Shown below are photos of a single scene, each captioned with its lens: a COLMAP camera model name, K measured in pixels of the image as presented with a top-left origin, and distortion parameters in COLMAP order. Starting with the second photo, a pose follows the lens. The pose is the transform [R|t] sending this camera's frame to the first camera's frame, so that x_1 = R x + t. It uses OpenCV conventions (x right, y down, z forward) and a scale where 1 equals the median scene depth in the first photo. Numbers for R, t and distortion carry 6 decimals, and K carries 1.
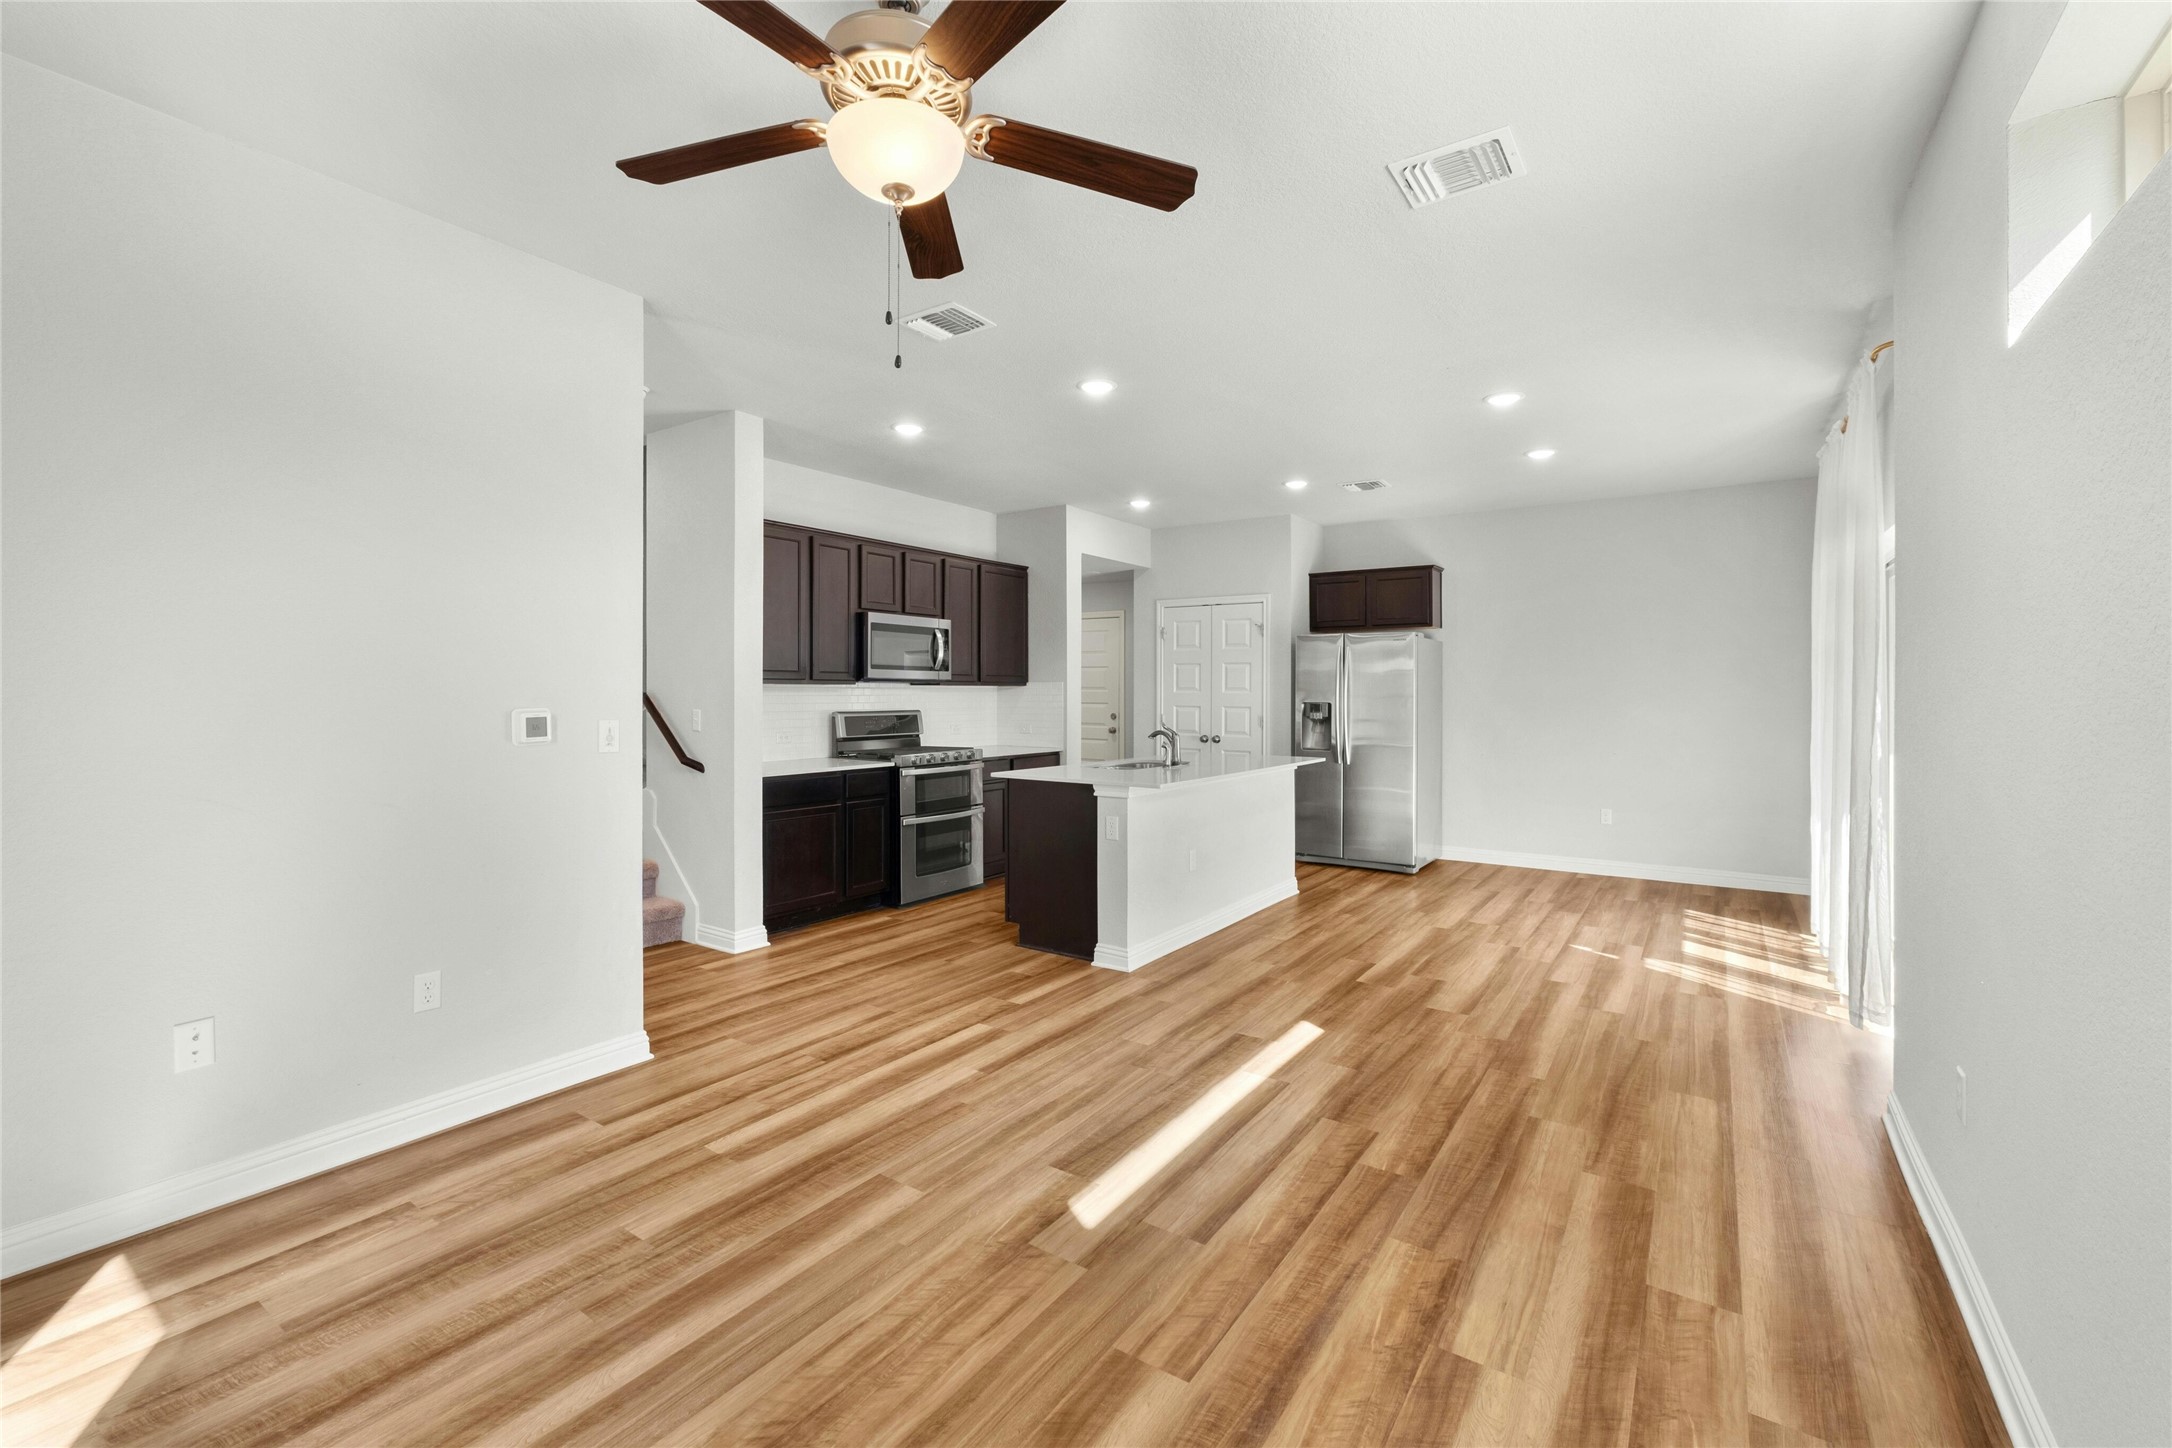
lens RADIAL K [[908.6, 0, 1104.4], [0, 908.6, 693.1], [0, 0, 1]] dist [-0.015007, 0.001860]
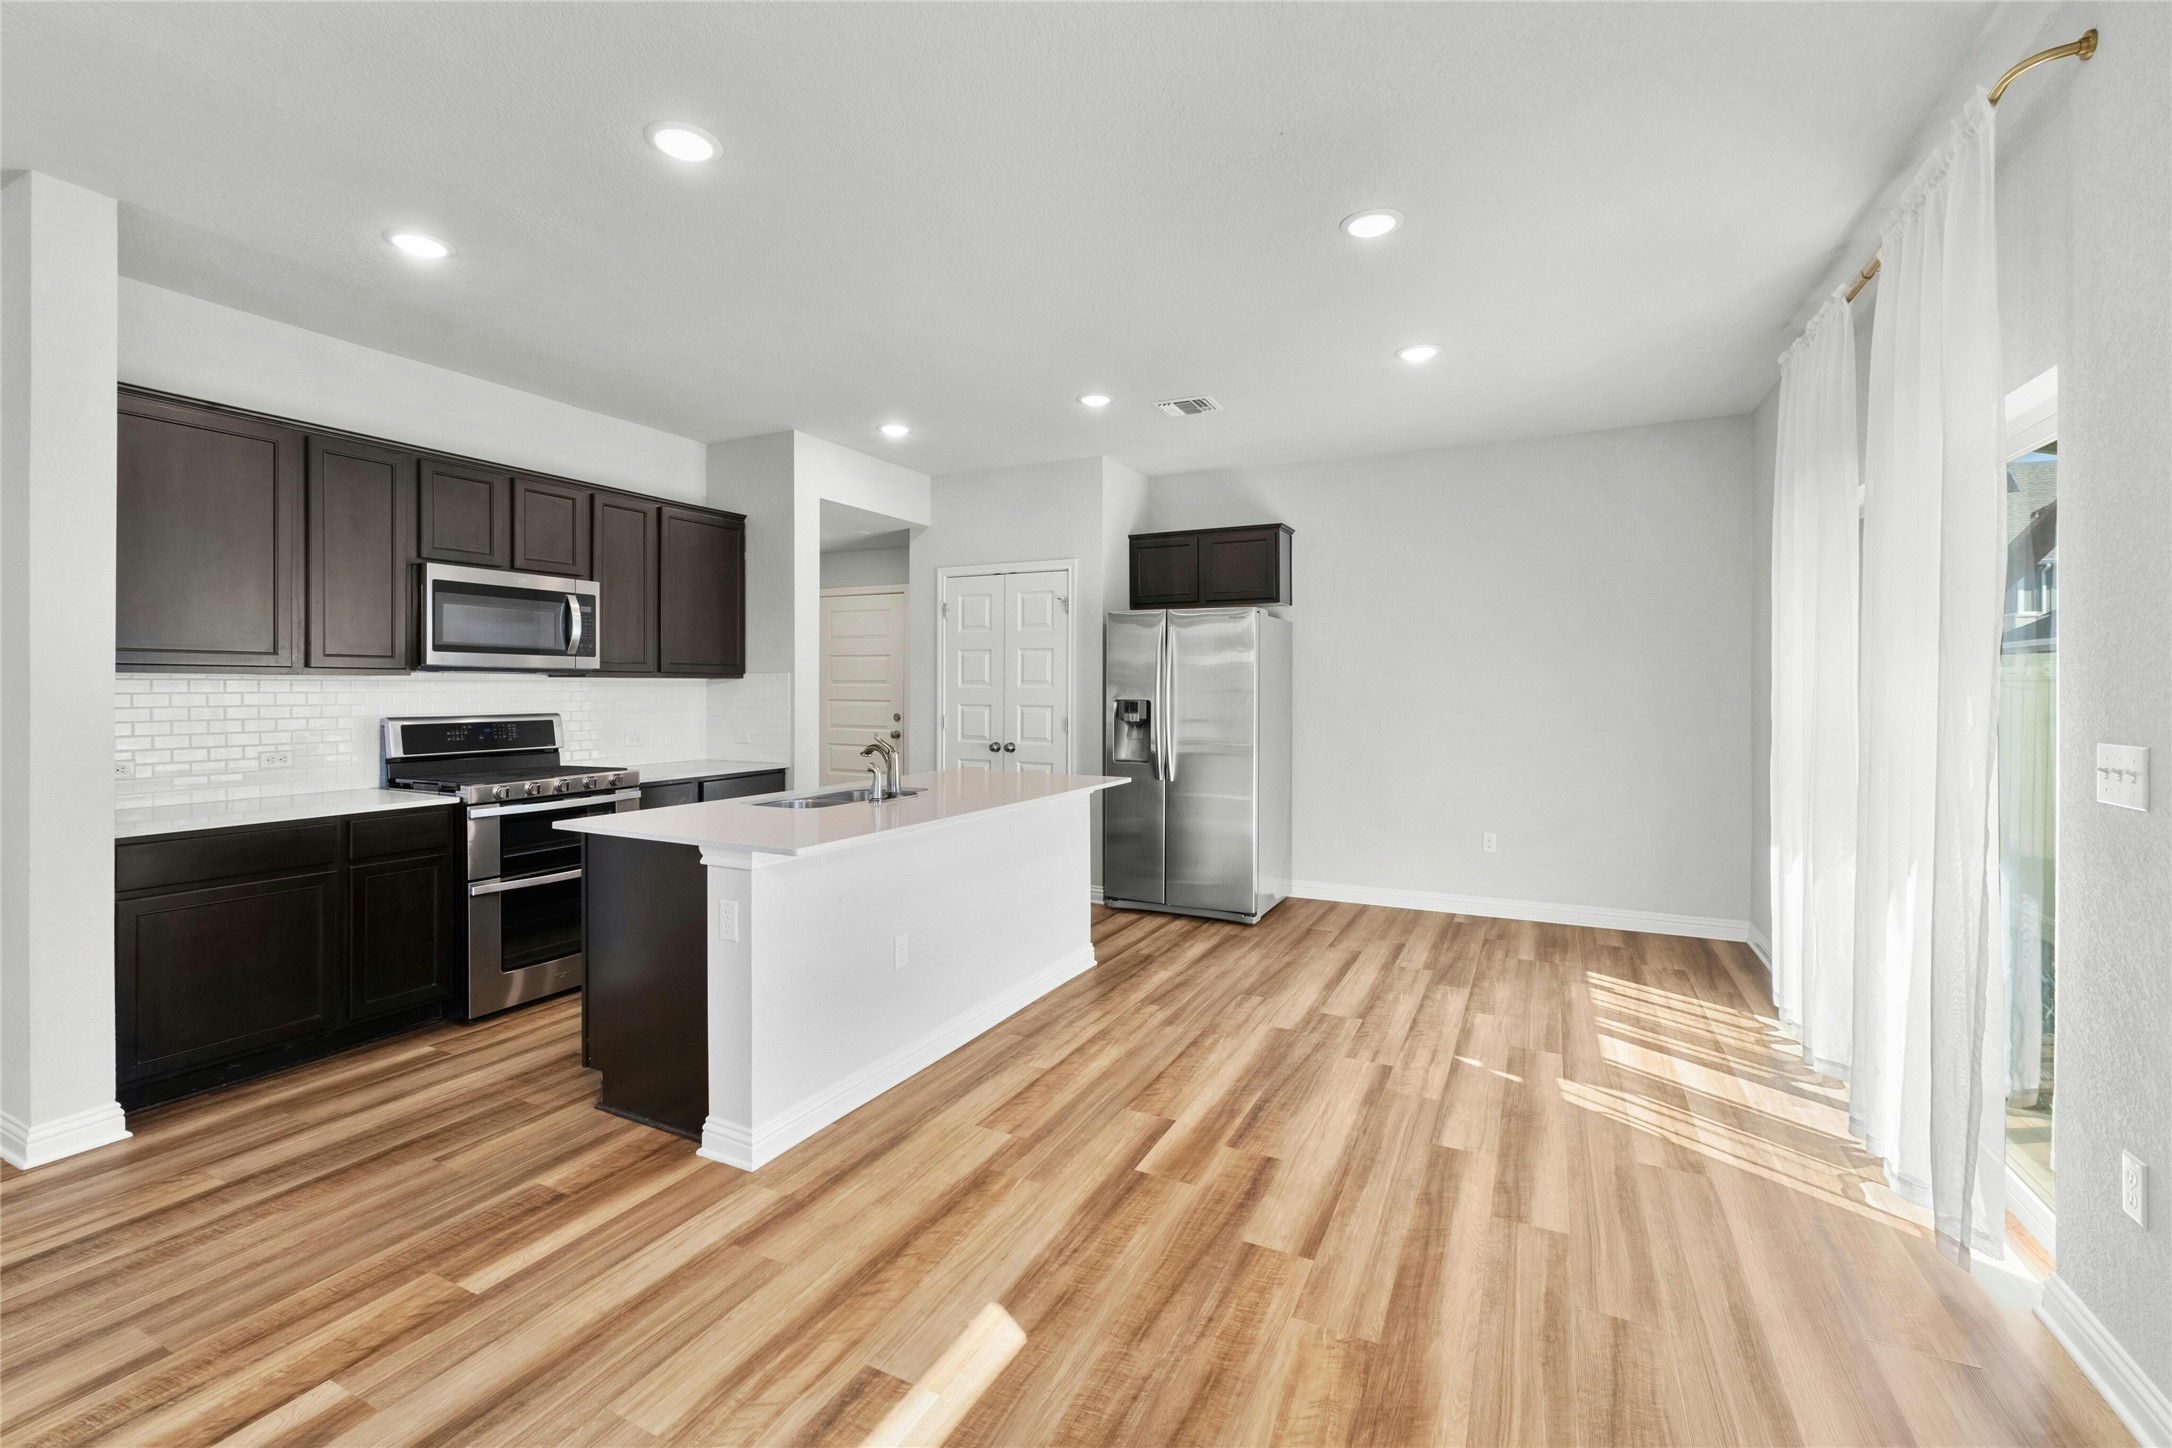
lens RADIAL K [[908.6, 0, 1106.2], [0, 908.6, 693.9], [0, 0, 1]] dist [-0.015007, 0.001860]
pose [[0.990196, -0.002795, 0.139655, 0.131509], [0.001750, 0.999970, 0.007603, -0.000608], [-0.139672, -0.007284, 0.990171, 0.309179]]
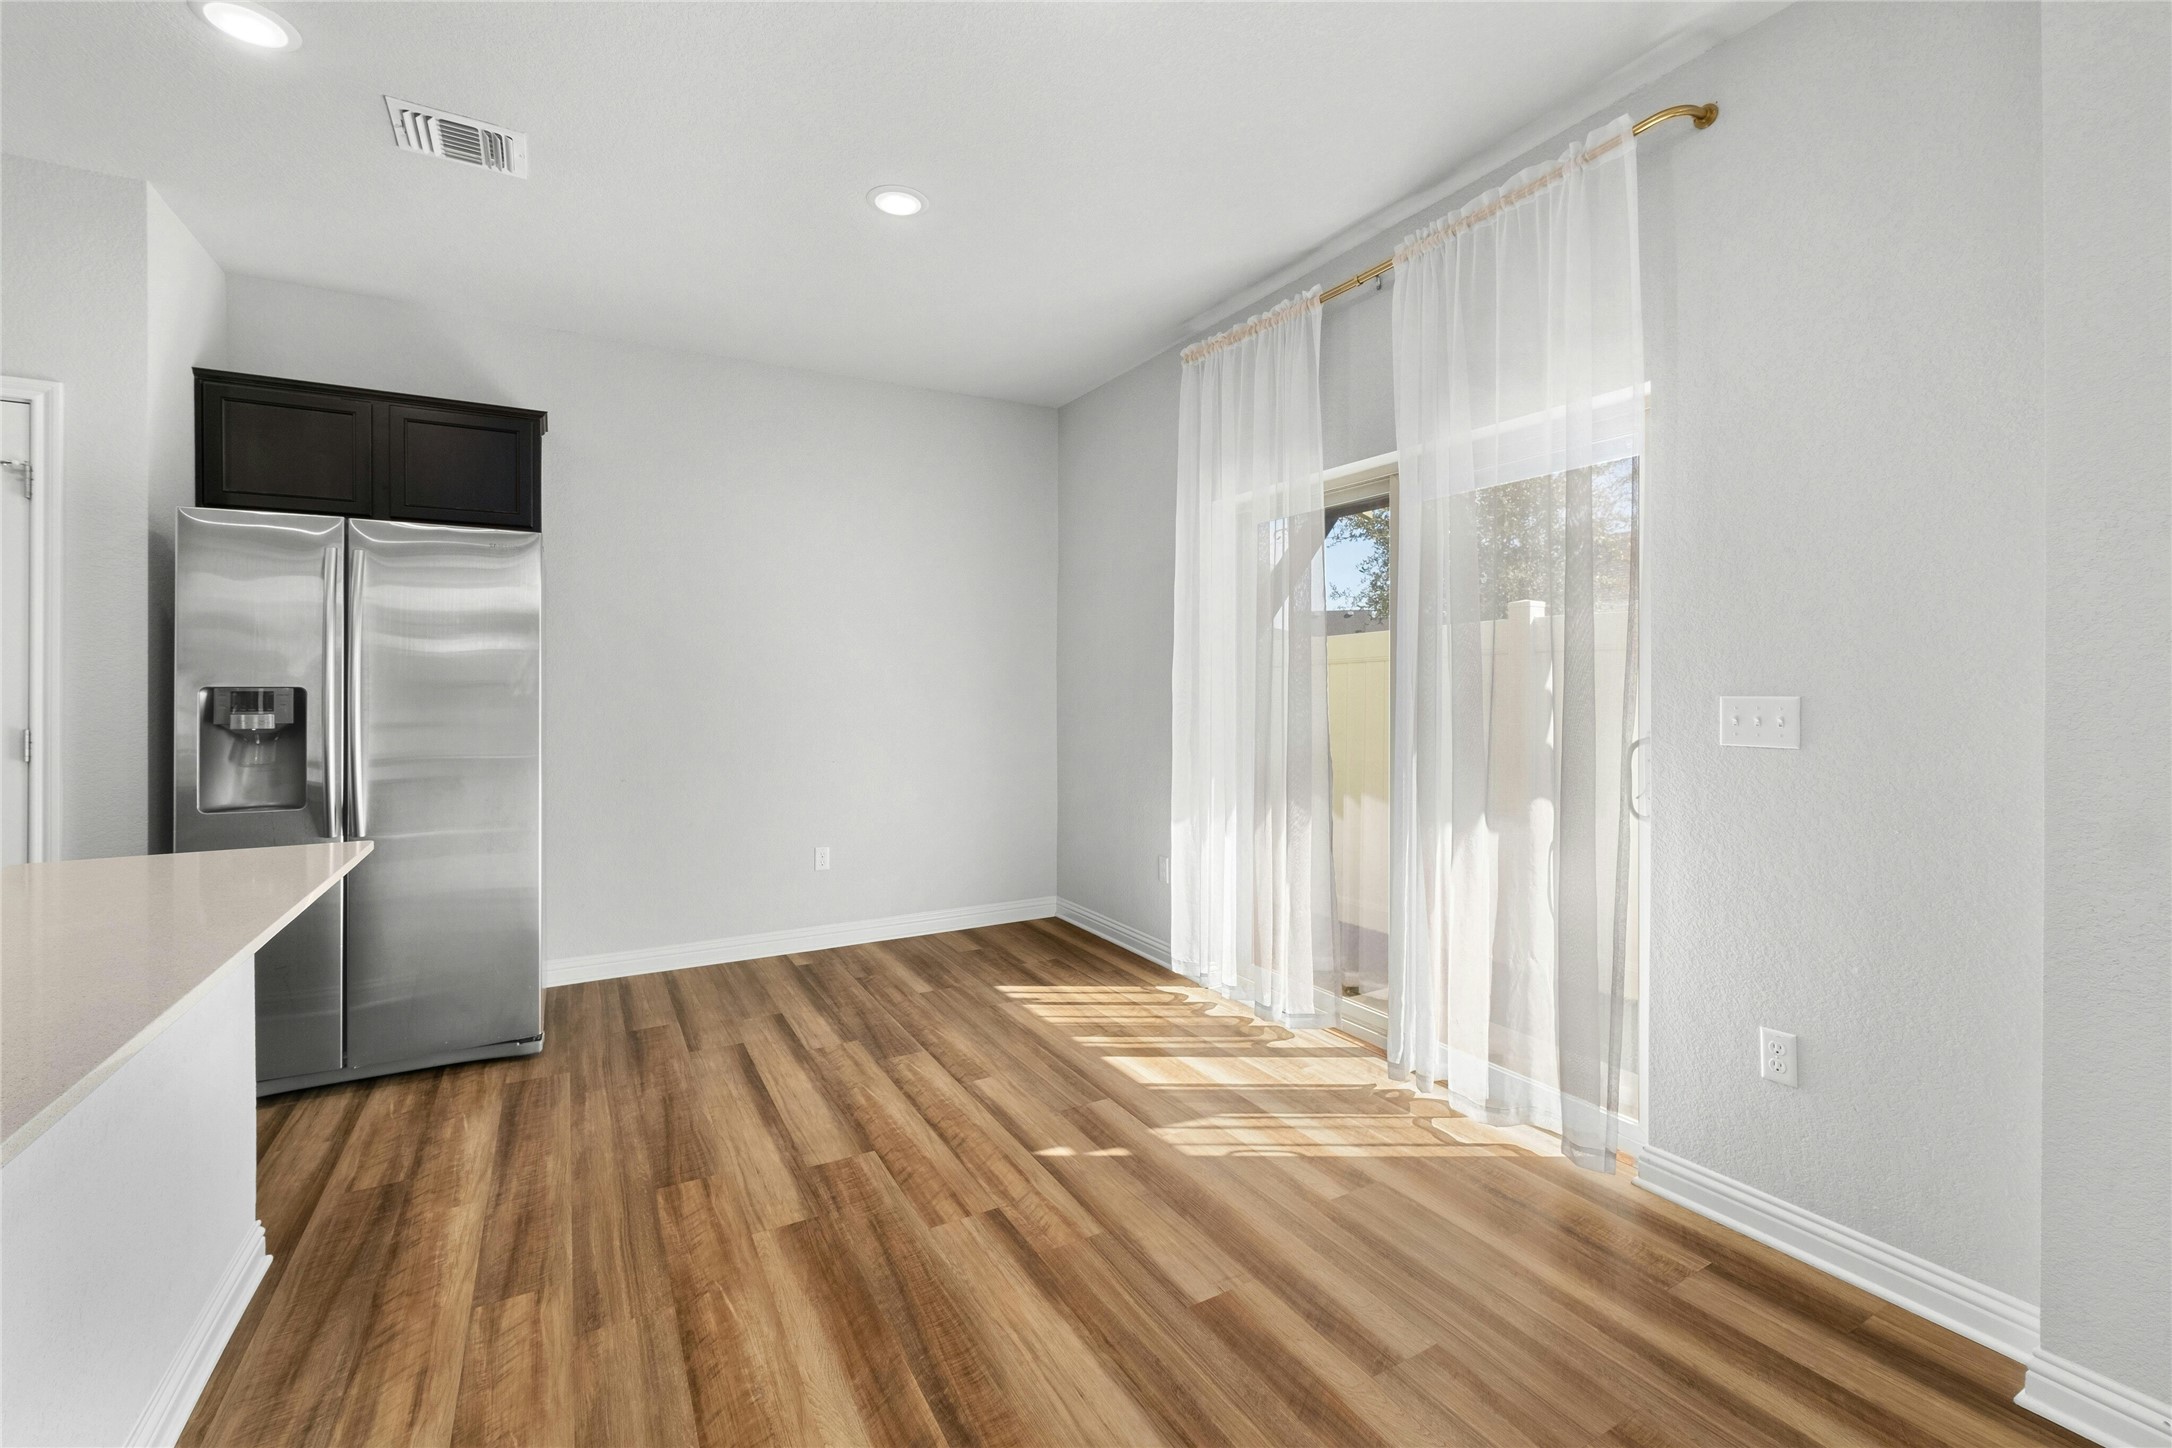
lens RADIAL K [[908.6, 0, 1104.2], [0, 908.6, 697.0], [0, 0, 1]] dist [-0.015007, 0.001860]
pose [[0.439794, -0.011077, 0.898030, 0.062434], [0.003058, 0.999937, 0.010836, 0.014298], [-0.898093, -0.002019, 0.439800, 0.633923]]
